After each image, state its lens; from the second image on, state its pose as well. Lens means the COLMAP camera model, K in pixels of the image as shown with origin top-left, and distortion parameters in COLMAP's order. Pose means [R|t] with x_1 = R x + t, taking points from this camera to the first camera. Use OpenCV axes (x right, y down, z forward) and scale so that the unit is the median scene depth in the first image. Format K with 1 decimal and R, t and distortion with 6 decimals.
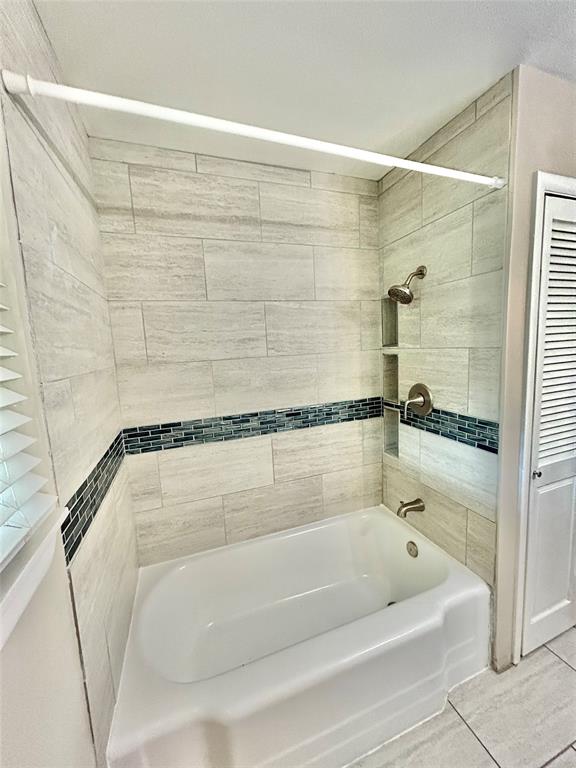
lens RADIAL K [[309.6, 0, 289.4], [0, 309.6, 382.8], [0, 0, 1]] dist [-0.000015, -0.000308]
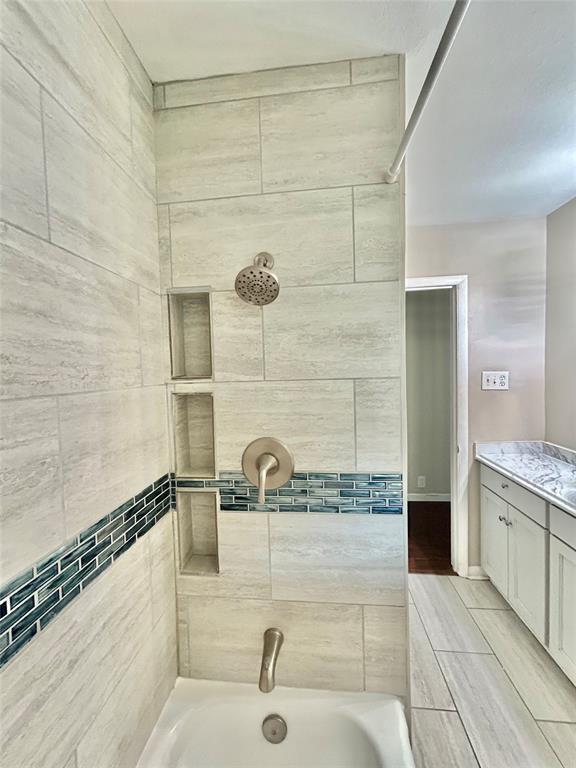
lens RADIAL K [[309.6, 0, 288.5], [0, 309.6, 383.8], [0, 0, 1]] dist [-0.000015, -0.000308]
pose [[0.436827, 0.003770, 0.899538, -0.106752], [0.117379, 0.991203, -0.061154, -0.055782], [-0.891854, 0.132300, 0.432542, 0.618191]]
